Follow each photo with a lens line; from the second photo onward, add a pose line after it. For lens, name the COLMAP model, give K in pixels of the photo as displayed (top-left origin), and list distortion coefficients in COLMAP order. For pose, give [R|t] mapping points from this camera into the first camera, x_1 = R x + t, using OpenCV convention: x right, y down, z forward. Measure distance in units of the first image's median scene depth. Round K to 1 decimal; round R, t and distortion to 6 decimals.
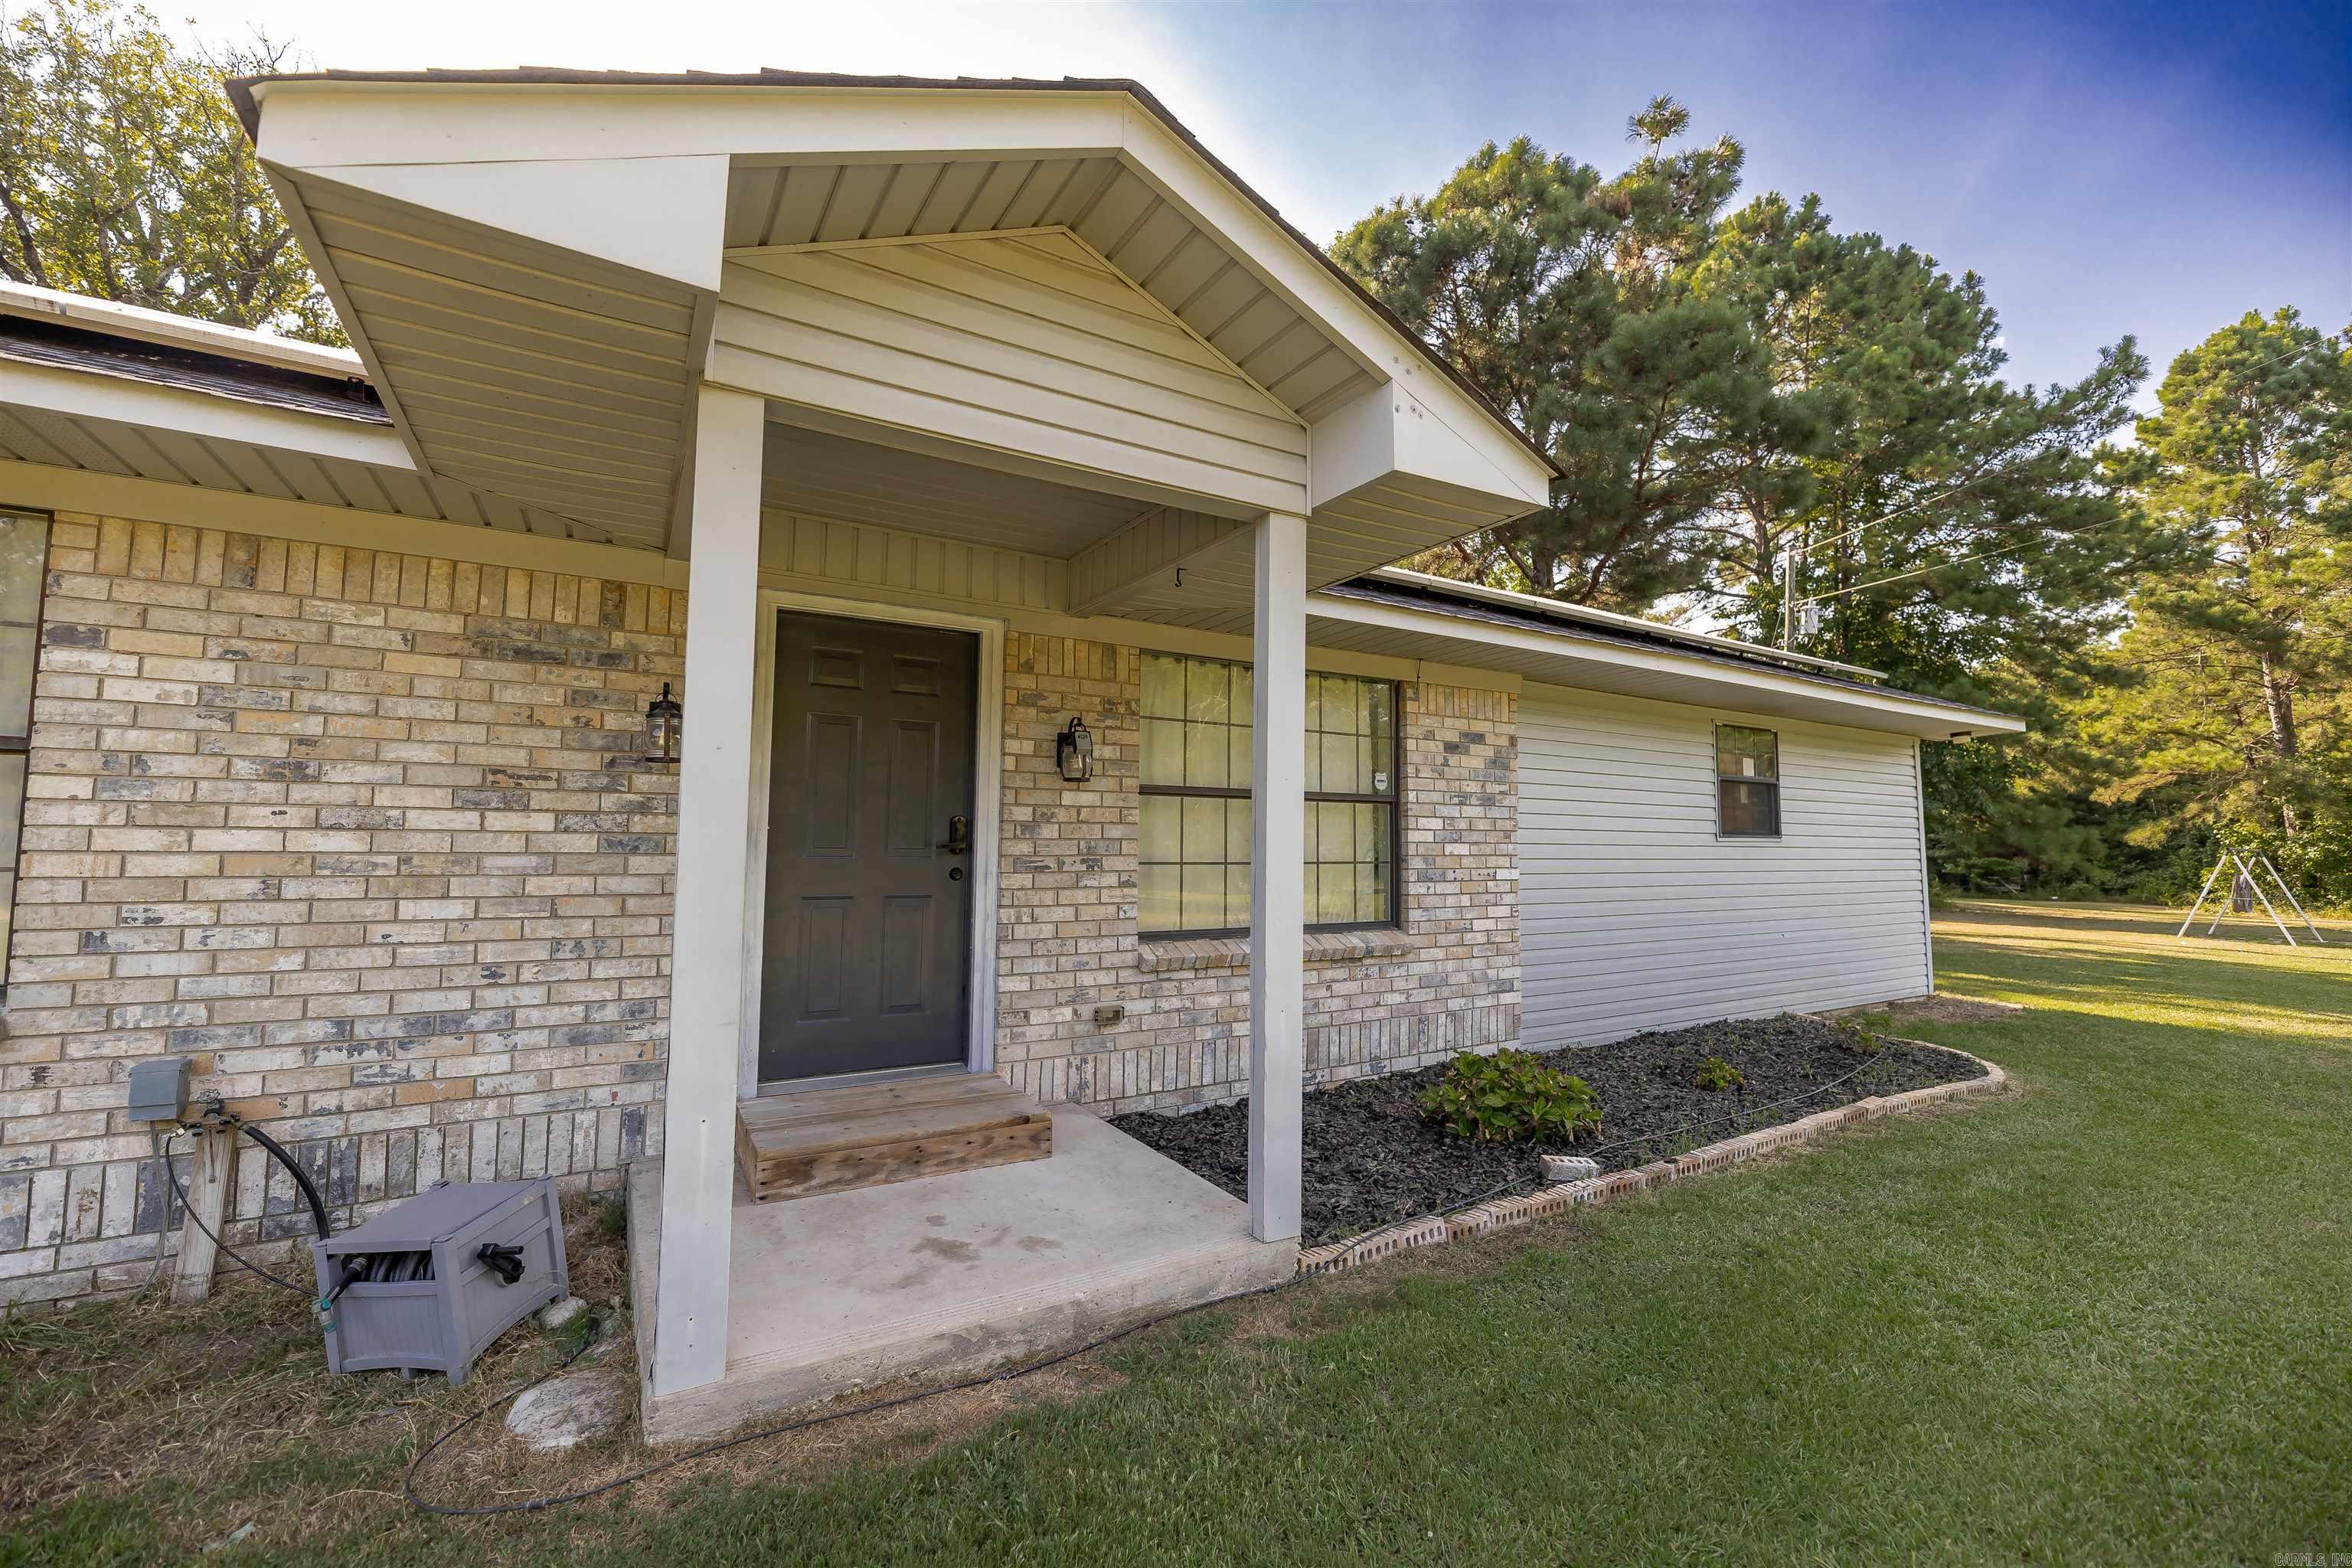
lens RADIAL K [[947.9, 0, 1165.6], [0, 947.9, 779.2], [0, 0, 1]] dist [-0.003811, -0.001192]
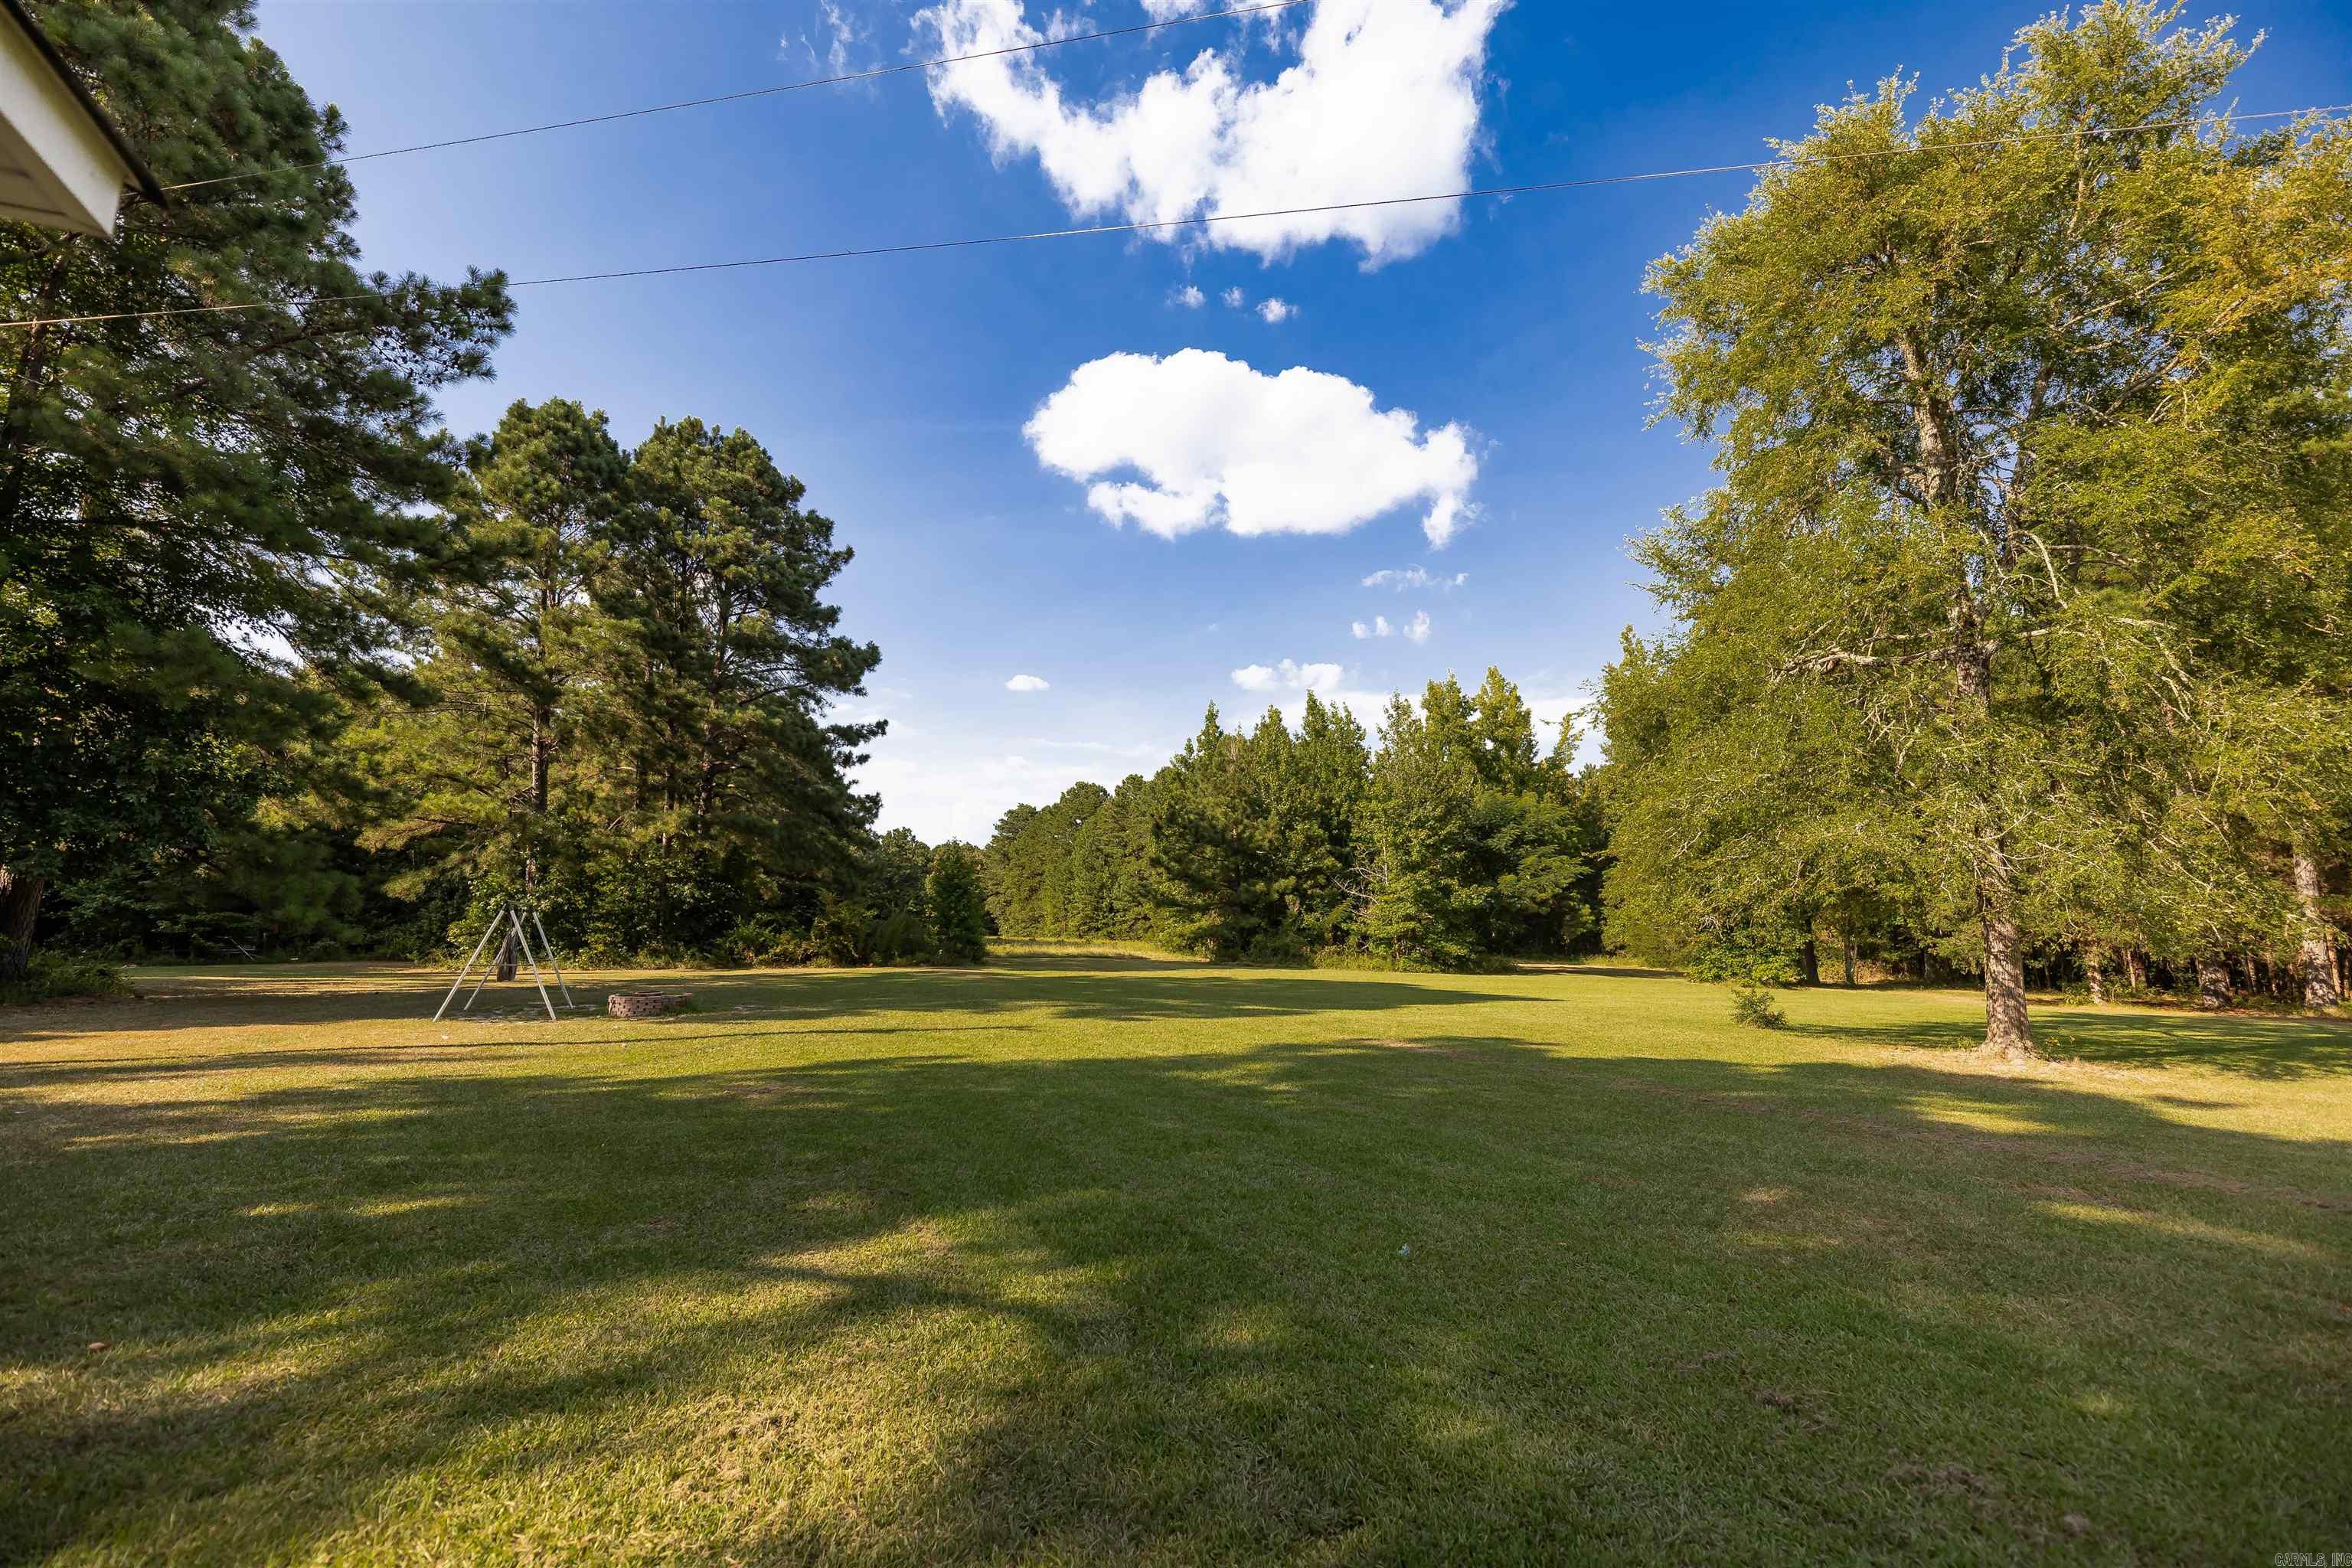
lens RADIAL K [[947.9, 0, 1165.6], [0, 947.9, 779.2], [0, 0, 1]] dist [-0.003811, -0.001192]
pose [[0.085213, 0.127268, 0.988201, 0.207008], [-0.072733, 0.989957, -0.121222, 0.015787], [-0.993705, -0.061546, 0.093613, 0.210742]]
